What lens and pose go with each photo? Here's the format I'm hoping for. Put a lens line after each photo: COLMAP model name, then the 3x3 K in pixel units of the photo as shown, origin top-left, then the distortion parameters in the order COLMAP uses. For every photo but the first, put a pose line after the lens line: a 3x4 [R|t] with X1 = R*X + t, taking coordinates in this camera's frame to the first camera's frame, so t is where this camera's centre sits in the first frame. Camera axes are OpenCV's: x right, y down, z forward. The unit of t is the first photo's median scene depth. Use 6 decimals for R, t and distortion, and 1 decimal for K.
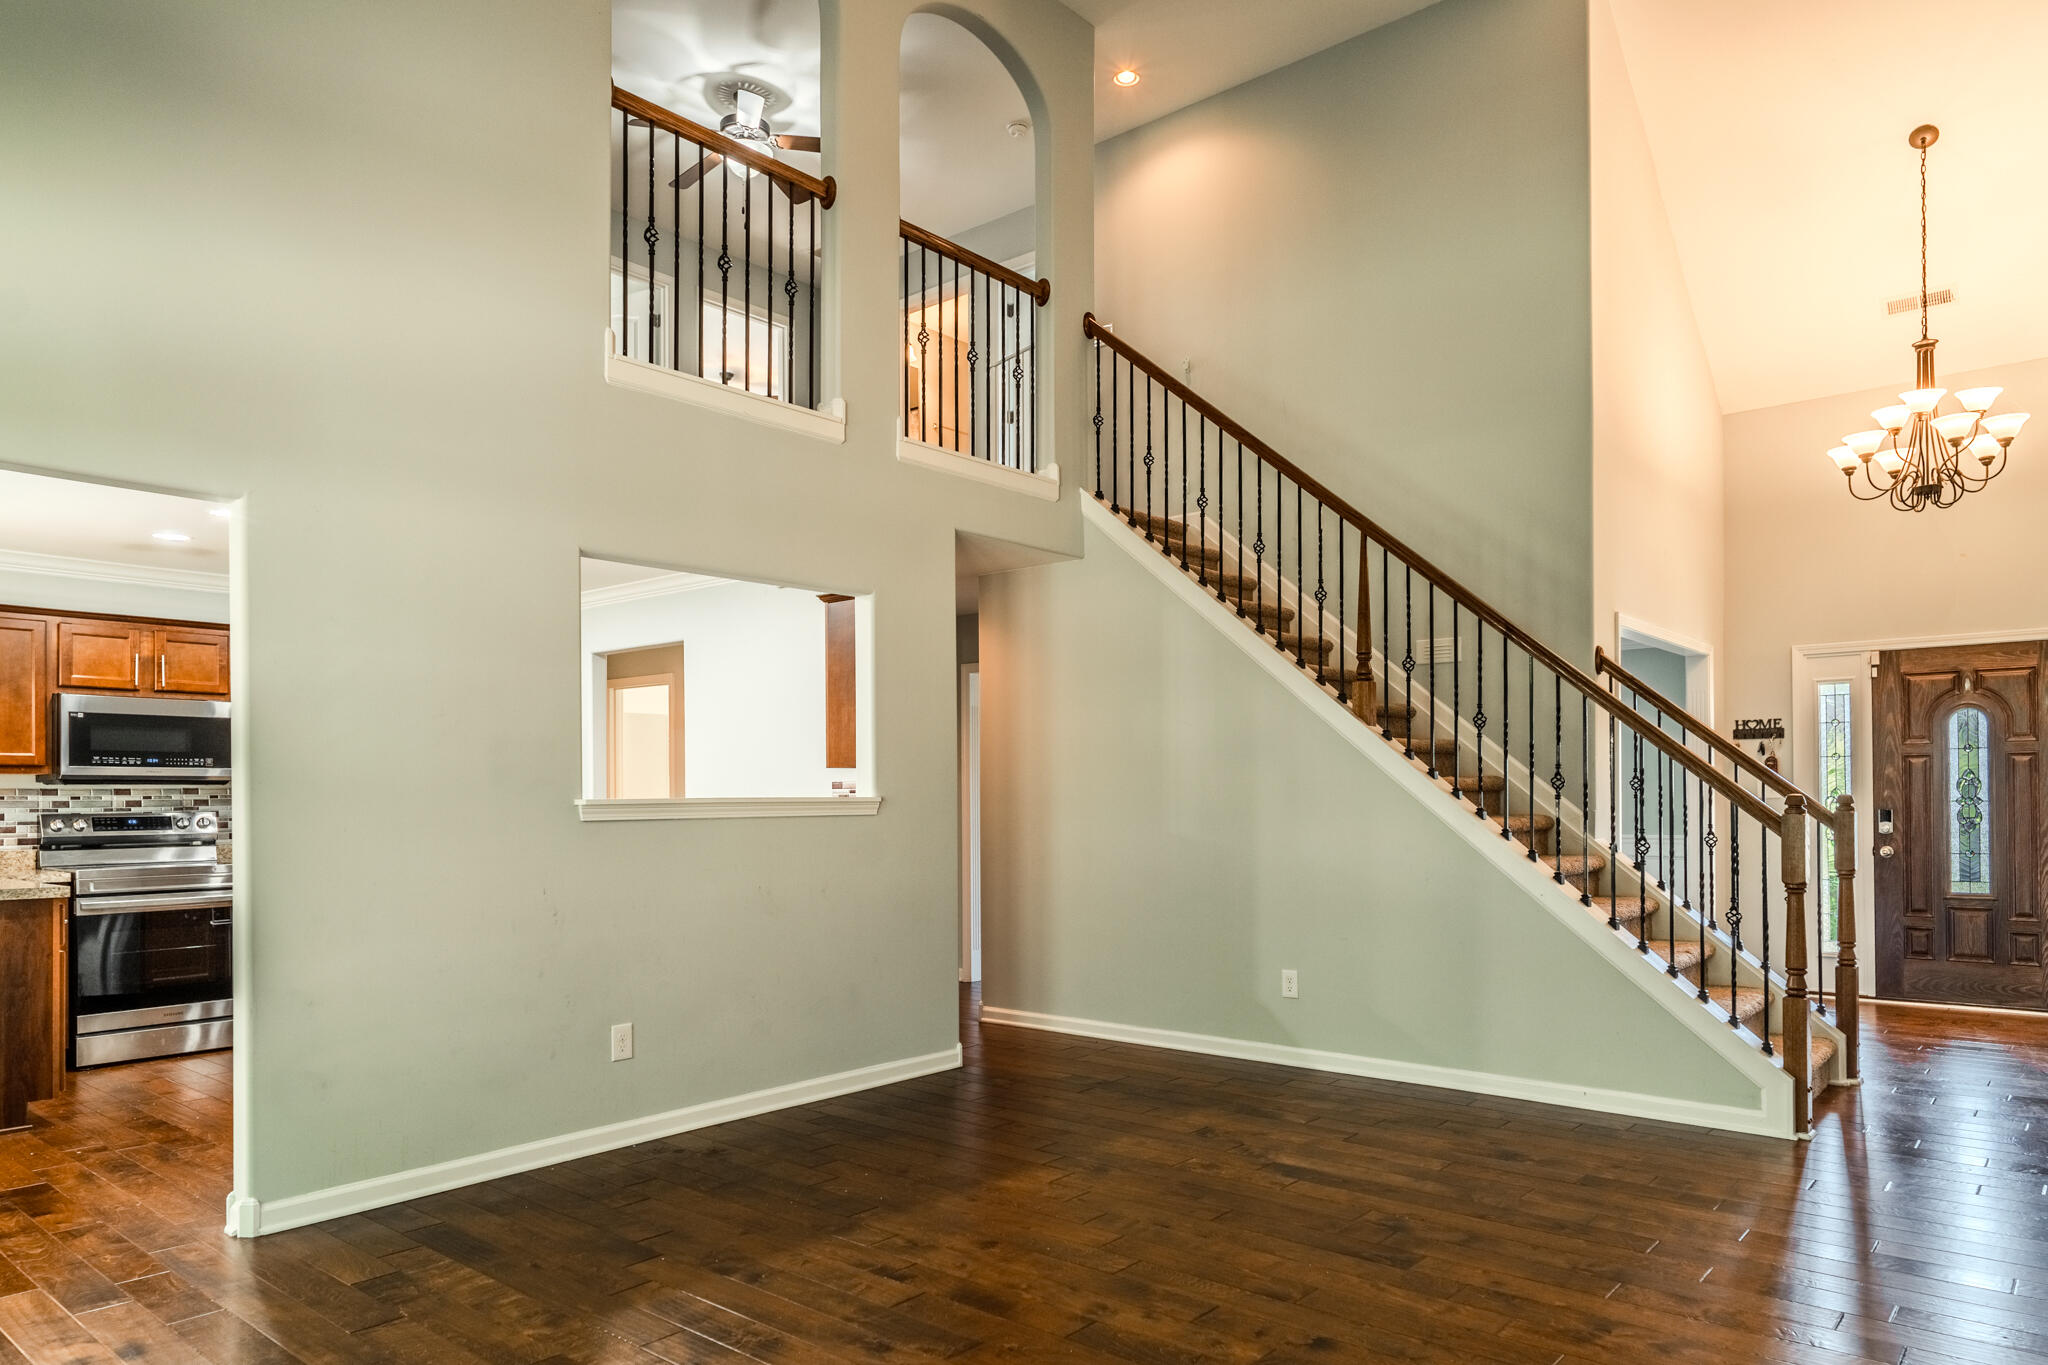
lens RADIAL K [[1279.6, 0, 1021.9], [0, 1279.6, 785.0], [0, 0, 1]] dist [-0.006695, -0.000225]
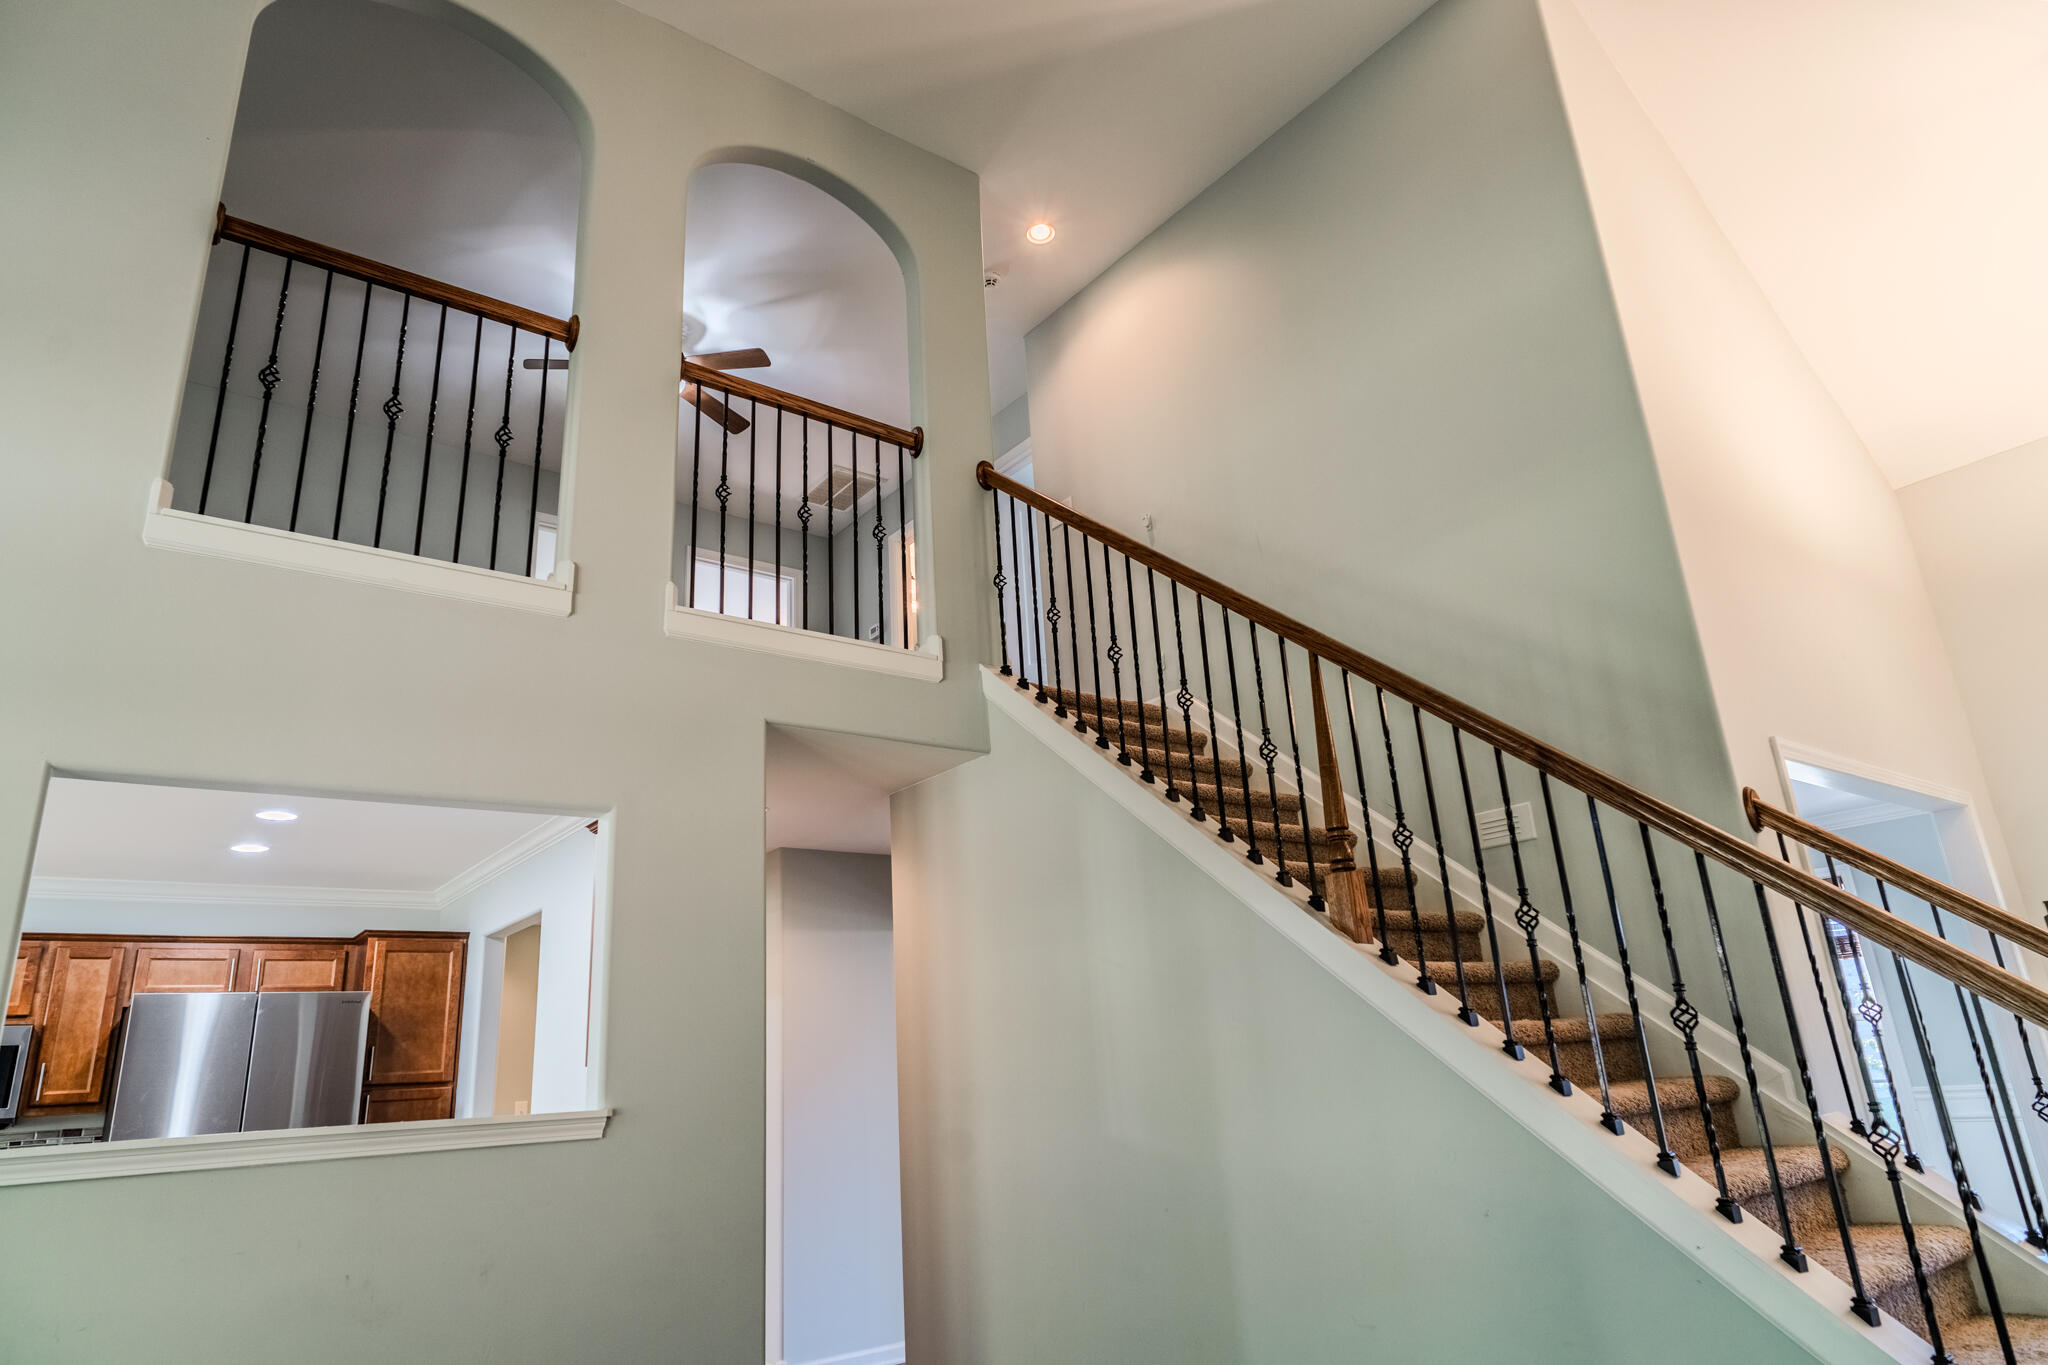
lens RADIAL K [[1164.1, 0, 1020.5], [0, 1164.1, 708.7], [0, 0, 1]] dist [-0.000595, -0.001030]
pose [[0.975422, -0.112610, -0.189393, 0.205637], [0.052758, 0.953899, -0.295456, 0.003224], [0.213933, 0.278202, 0.936395, 0.360855]]
